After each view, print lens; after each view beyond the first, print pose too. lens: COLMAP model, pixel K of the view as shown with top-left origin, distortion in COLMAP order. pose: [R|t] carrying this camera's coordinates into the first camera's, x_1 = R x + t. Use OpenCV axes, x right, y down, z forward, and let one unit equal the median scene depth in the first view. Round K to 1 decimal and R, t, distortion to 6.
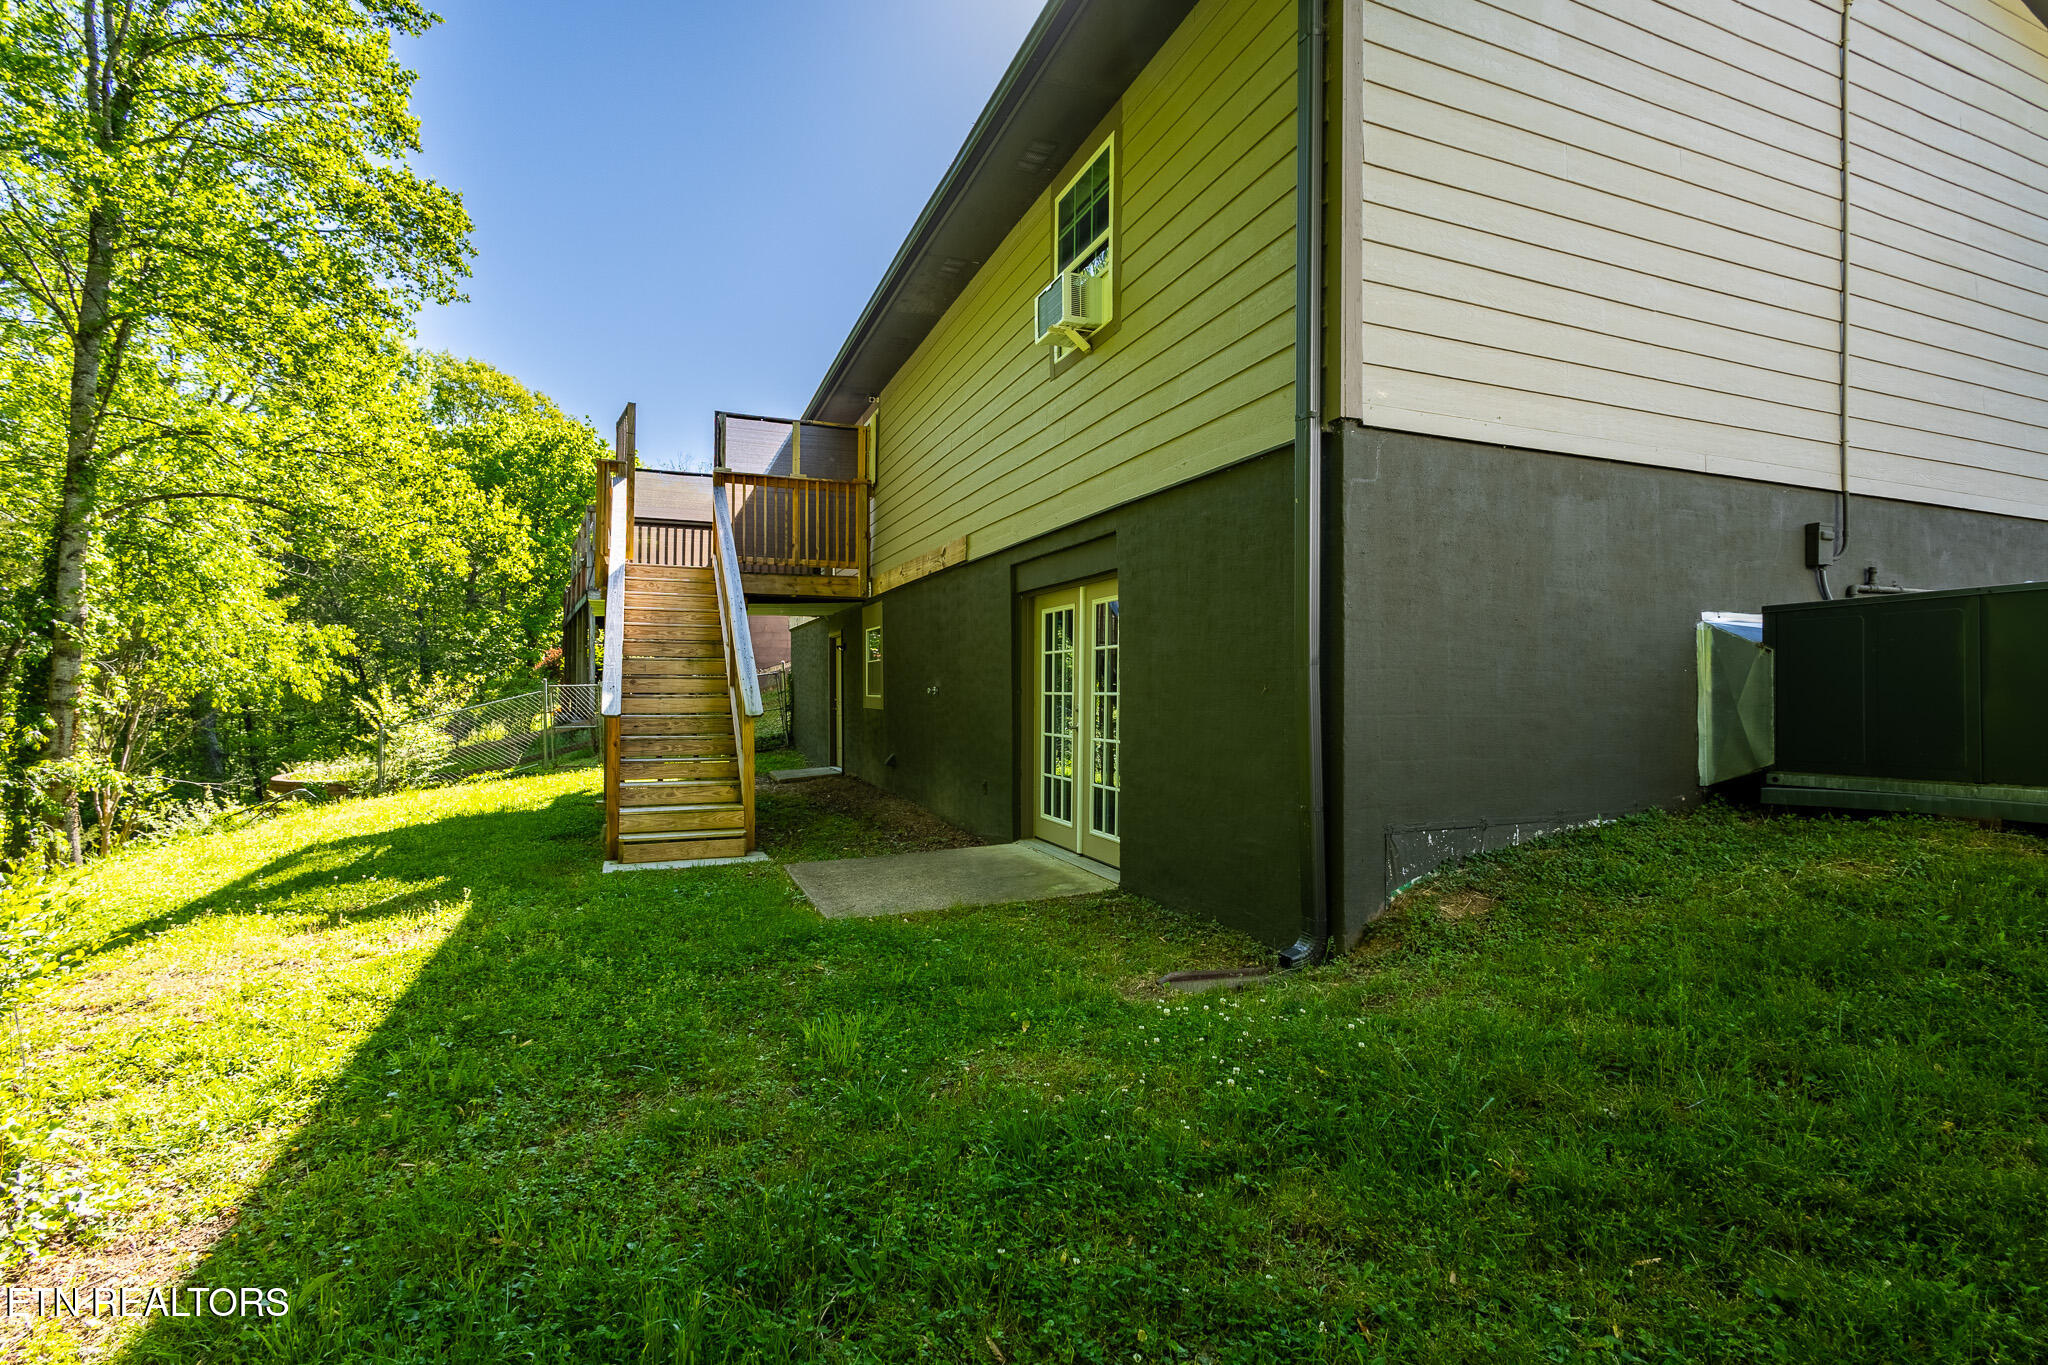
lens RADIAL K [[936.5, 0, 1023.3], [0, 936.5, 684.8], [0, 0, 1]] dist [0.010262, -0.003974]
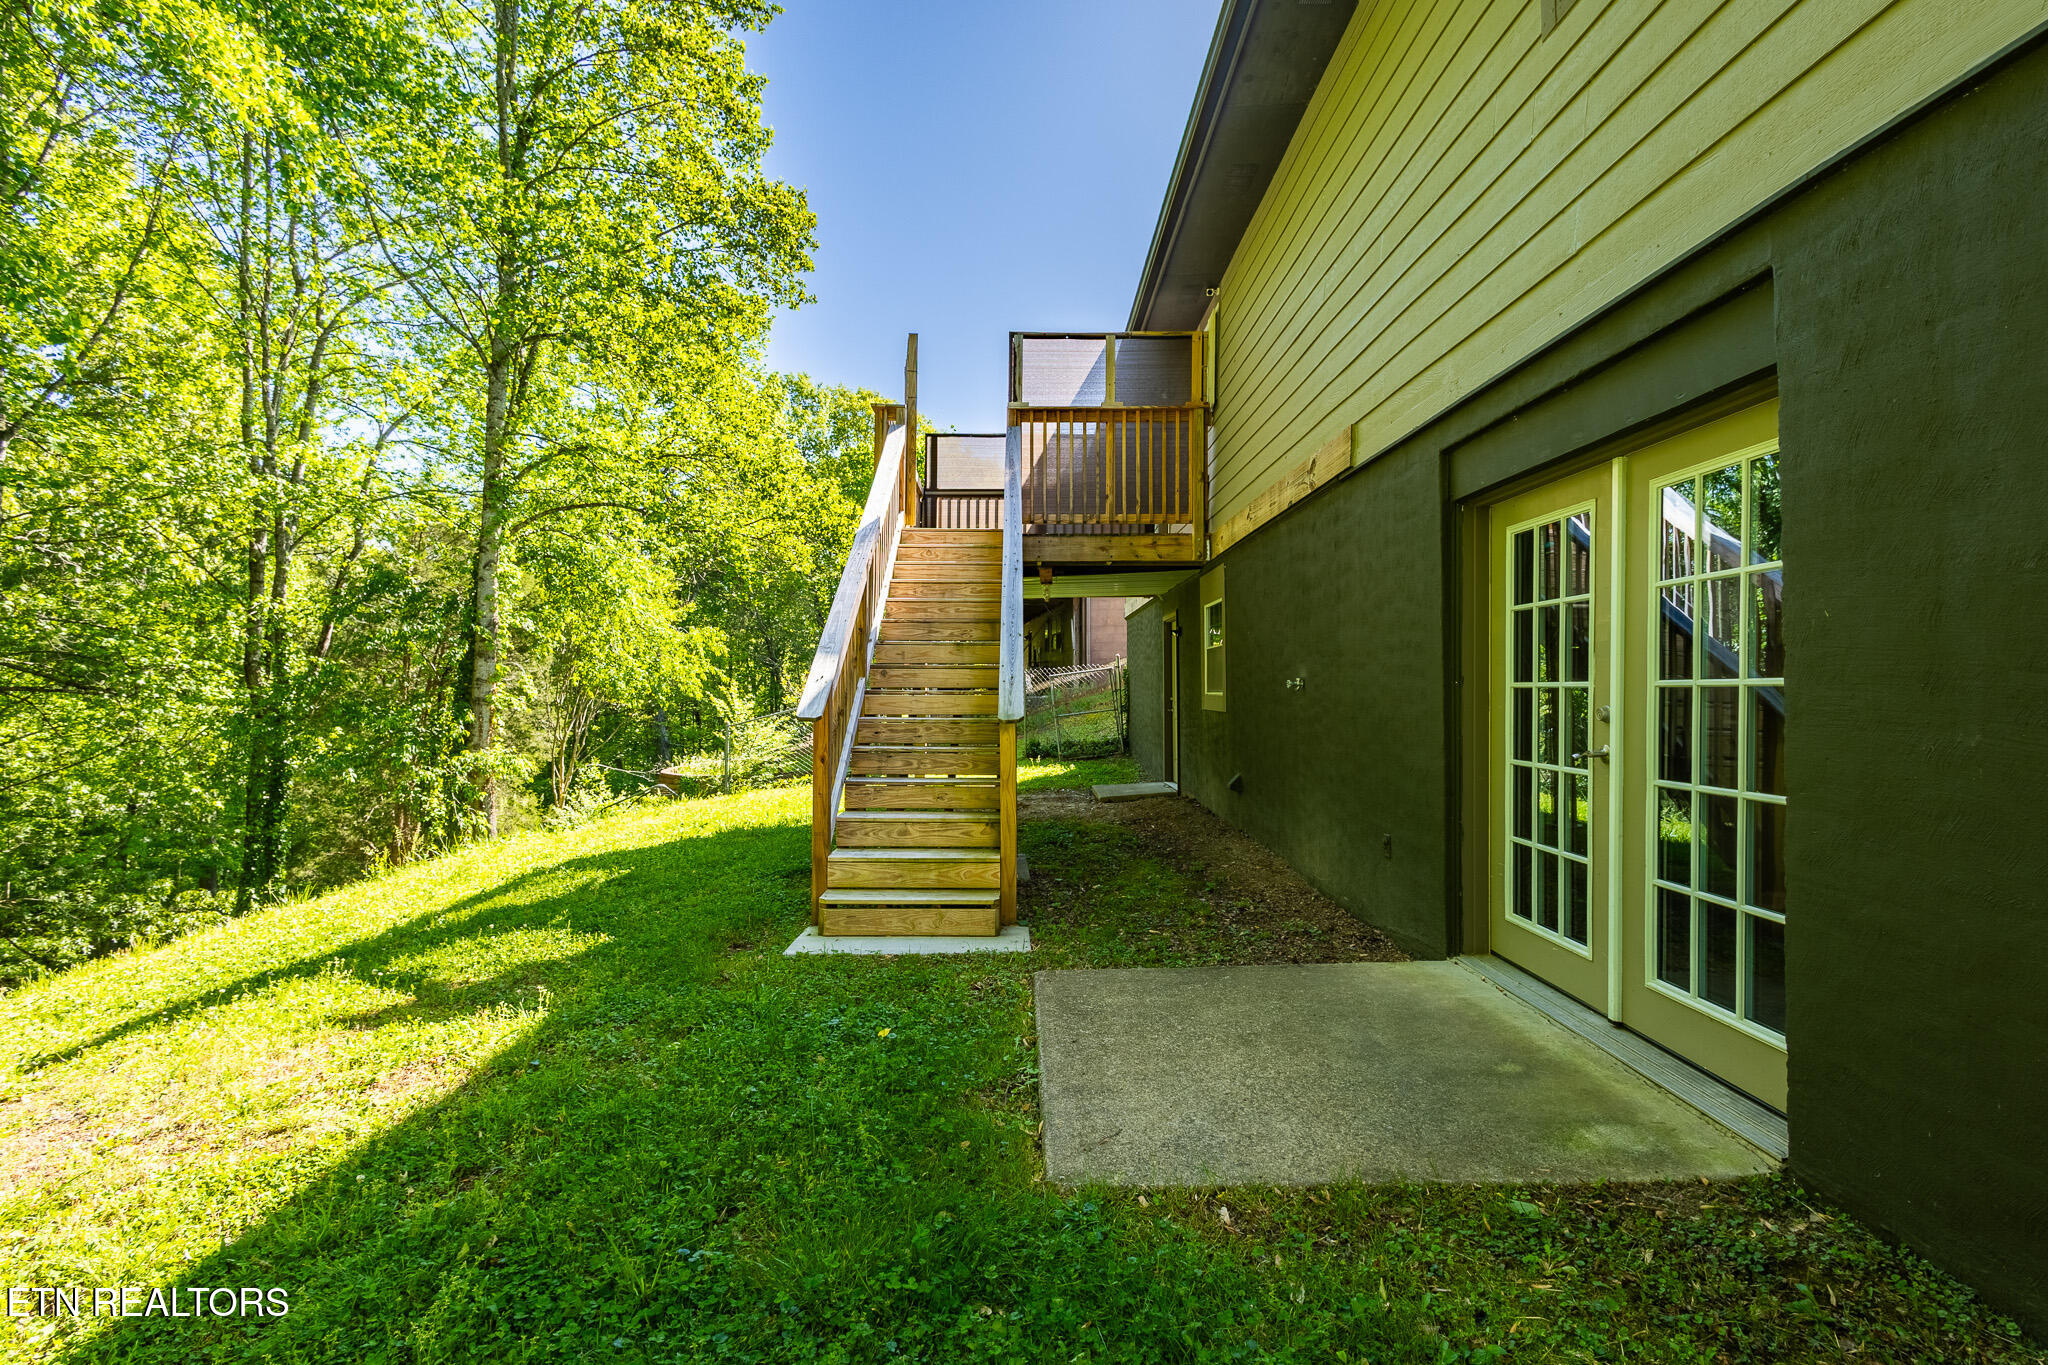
lens RADIAL K [[936.5, 0, 1023.3], [0, 936.5, 684.8], [0, 0, 1]] dist [0.010262, -0.003974]
pose [[0.927776, -0.002771, -0.373128, -0.023467], [0.002370, 0.999996, -0.001532, 0.006059], [0.373131, 0.000537, 0.927778, 0.264773]]
